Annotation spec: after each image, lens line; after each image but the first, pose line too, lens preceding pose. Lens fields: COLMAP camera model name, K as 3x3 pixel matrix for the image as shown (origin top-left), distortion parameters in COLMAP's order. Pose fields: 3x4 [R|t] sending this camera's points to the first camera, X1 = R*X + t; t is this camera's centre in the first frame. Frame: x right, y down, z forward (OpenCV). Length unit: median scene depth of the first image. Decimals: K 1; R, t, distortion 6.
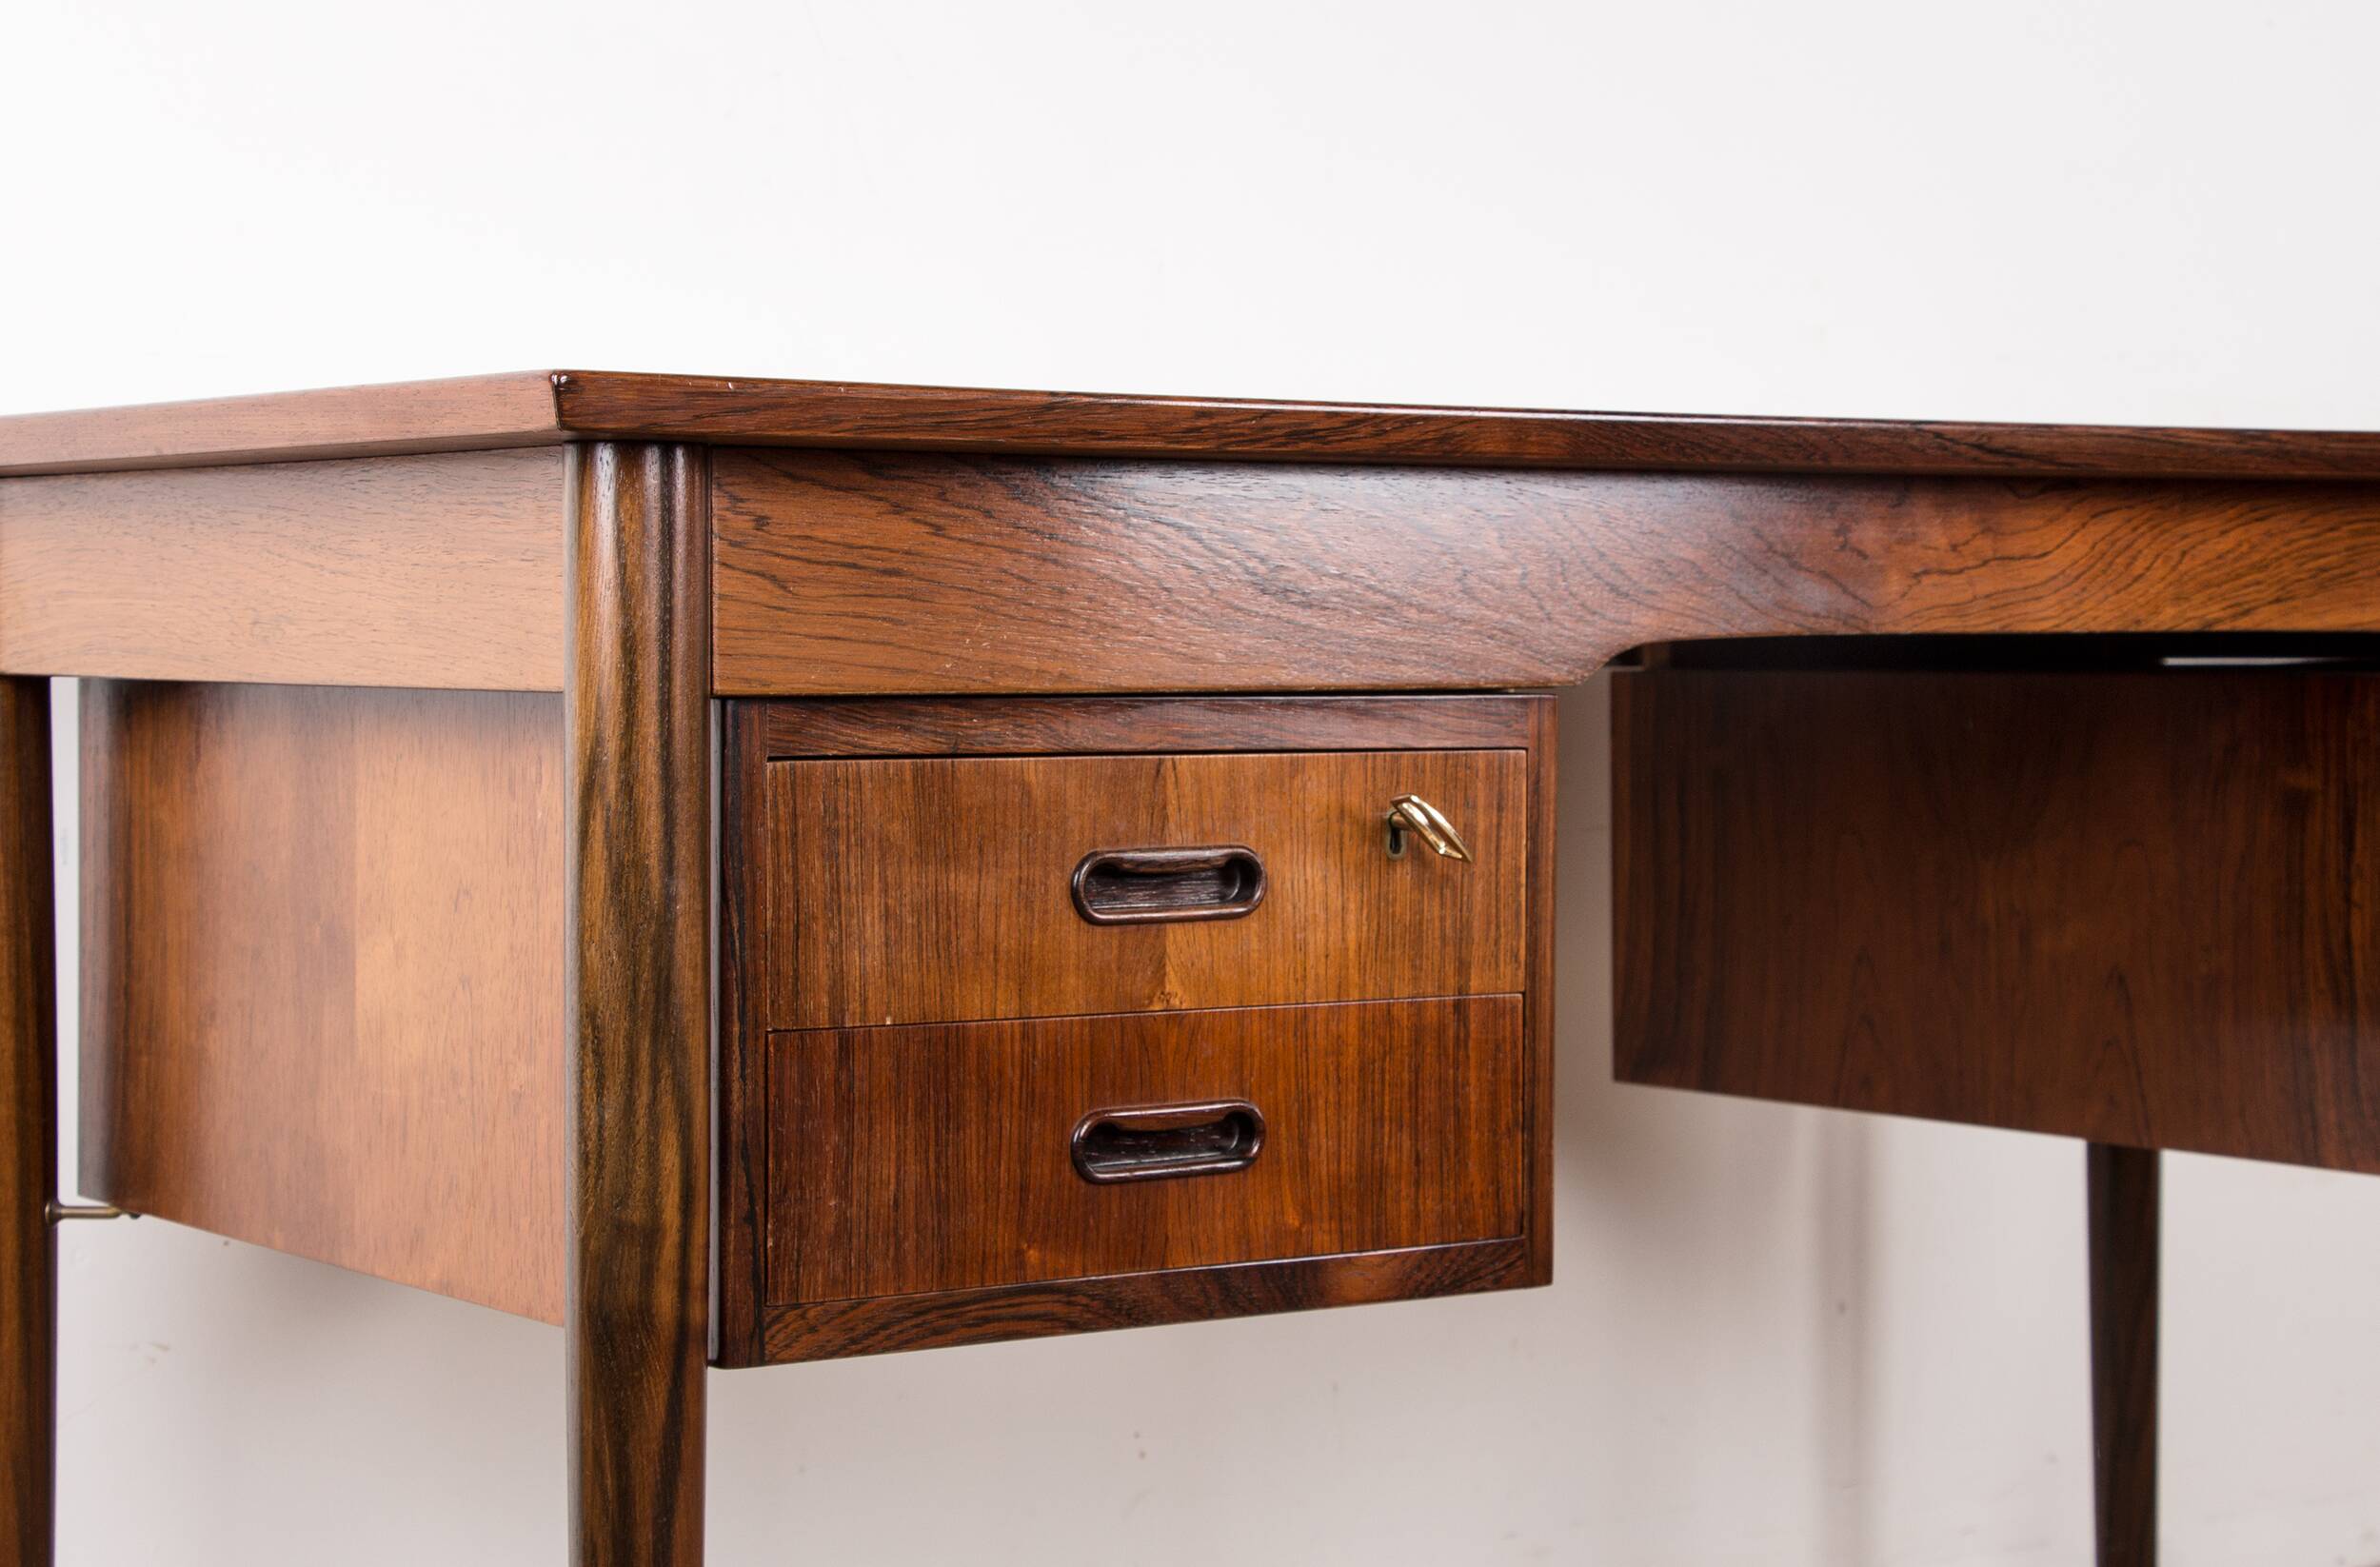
lens RADIAL K [[4573.4, 0, 1235.2], [0, 4573.4, 826.4], [0, 0, 1]] dist [0.120510, 0.710234]
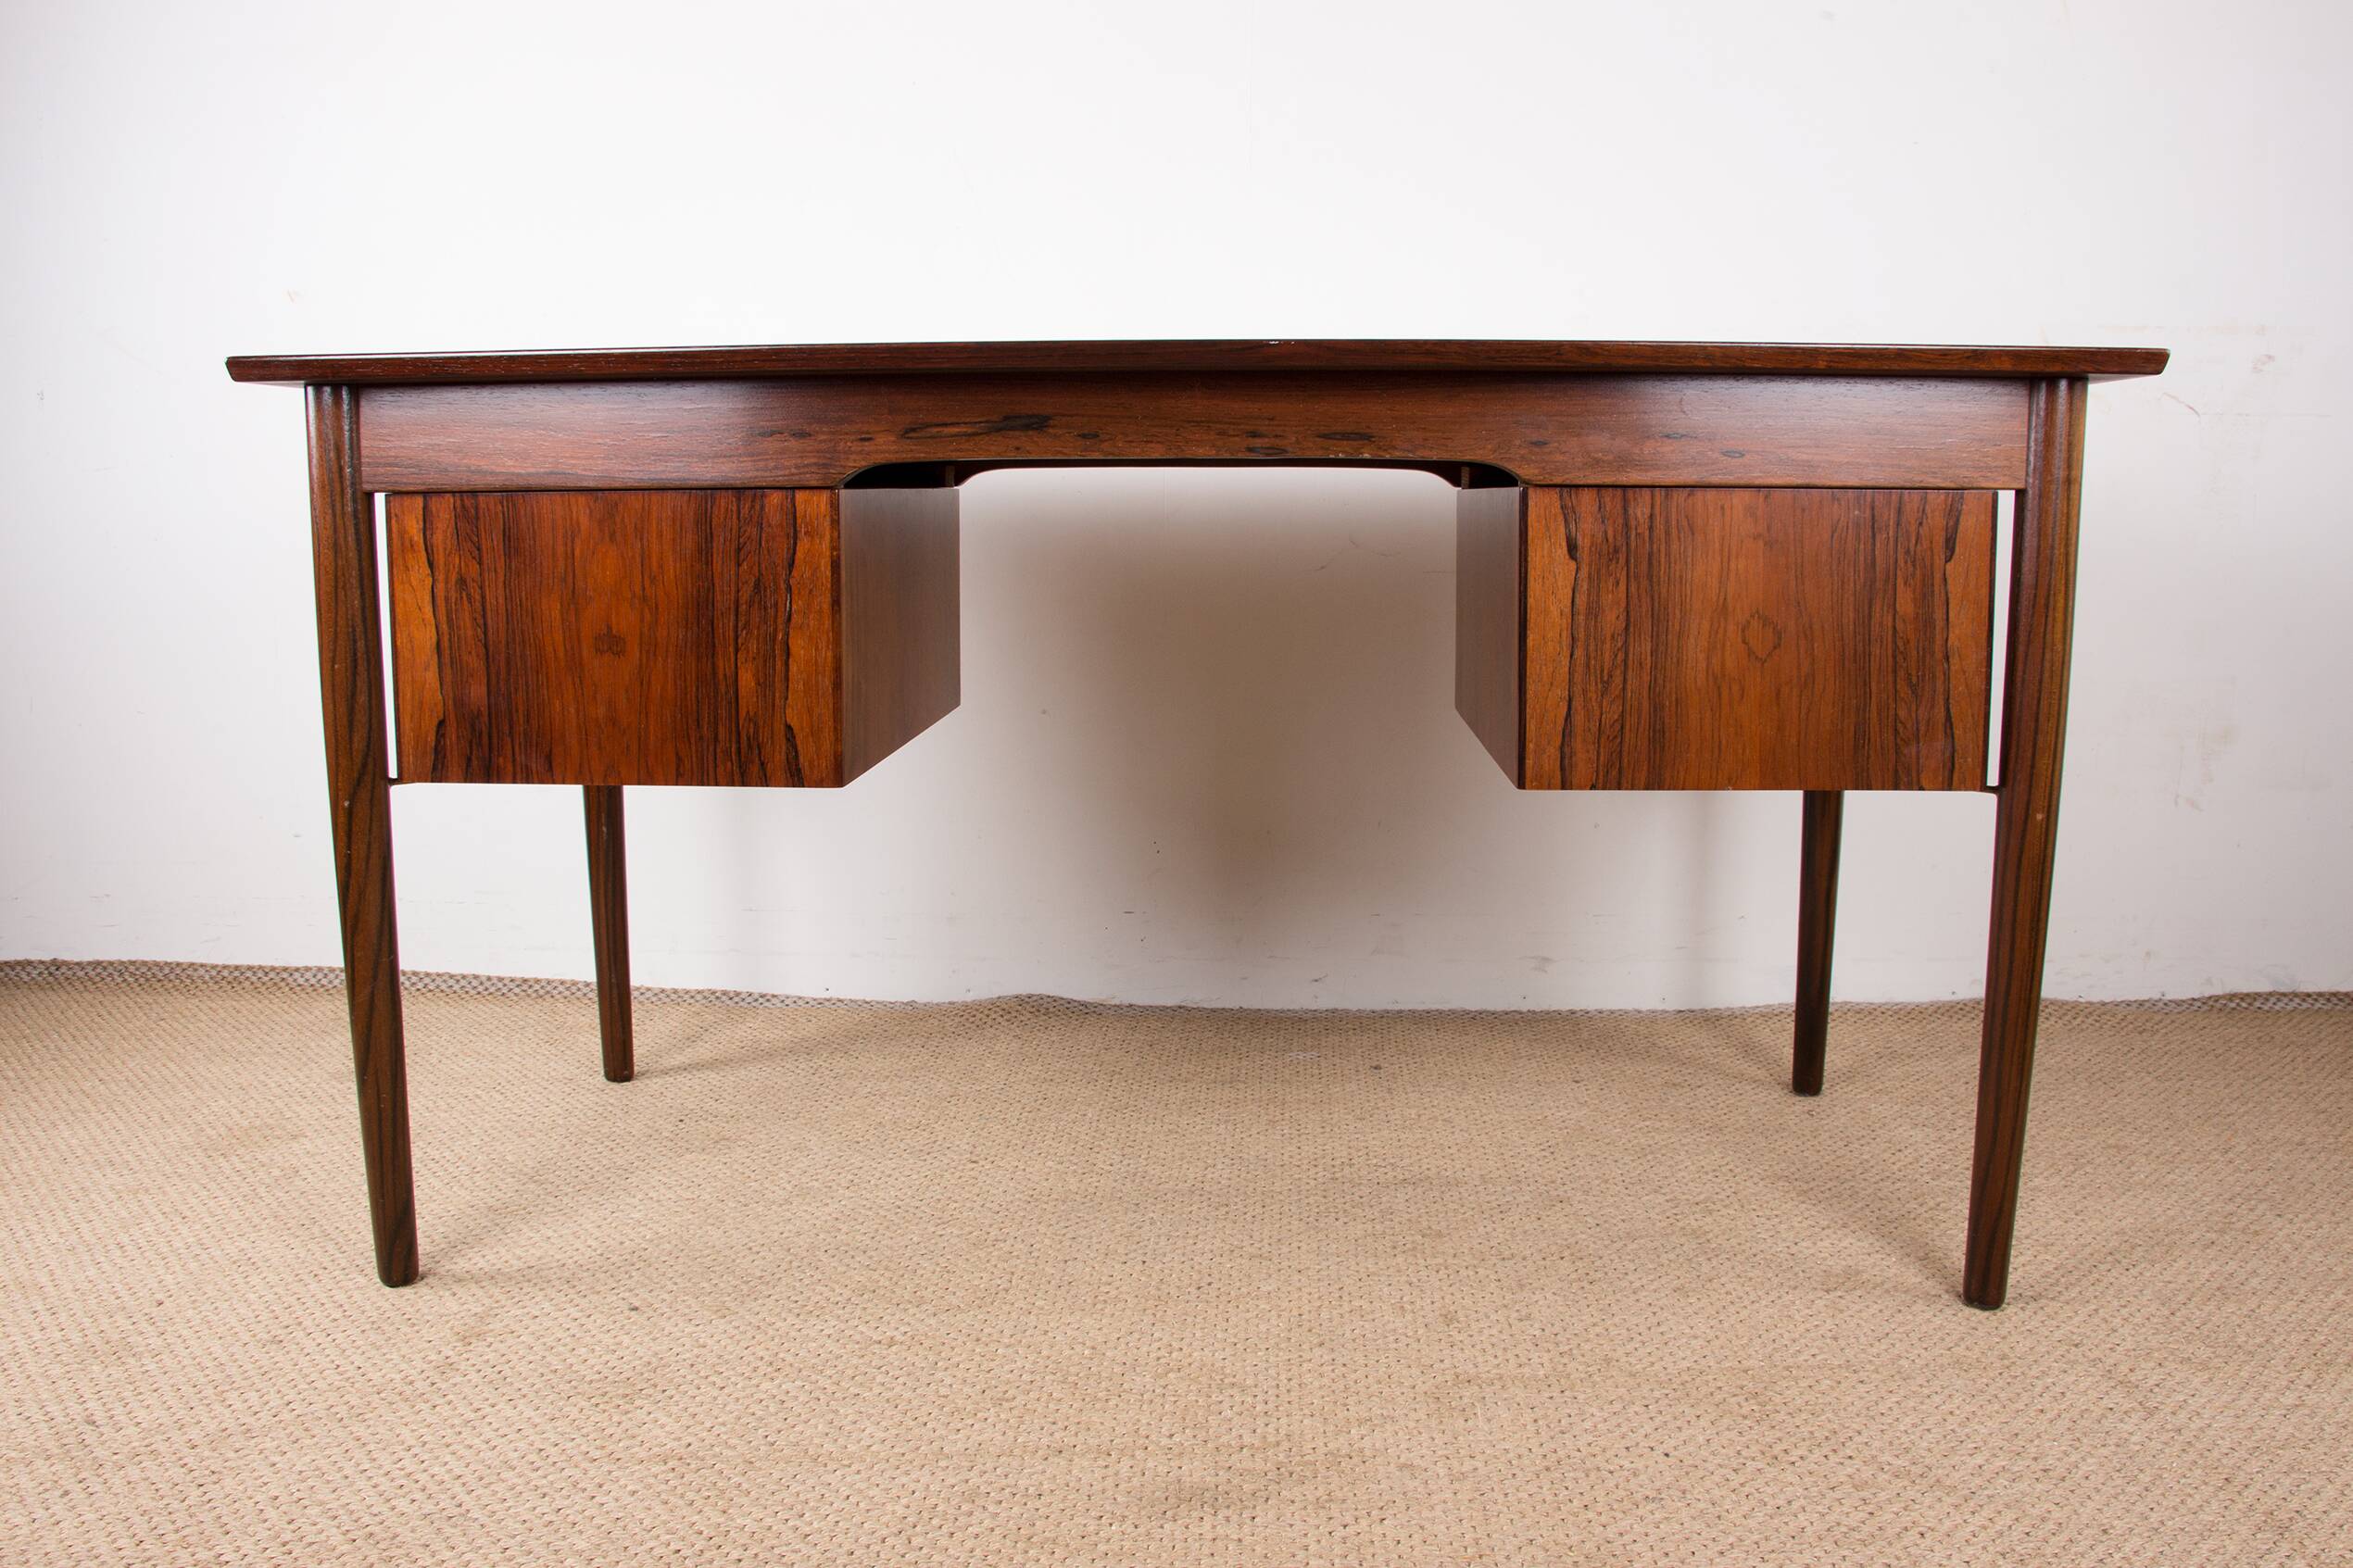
lens RADIAL K [[1963.3, 0, 1194.8], [0, 1963.3, 775.7], [0, 0, 1]] dist [-0.195933, 0.163604]
pose [[0.789428, 0.089775, -0.607242, 0.883556], [-0.030237, 0.993734, 0.107606, 0.000088], [0.613098, -0.066586, 0.787196, 0.443498]]
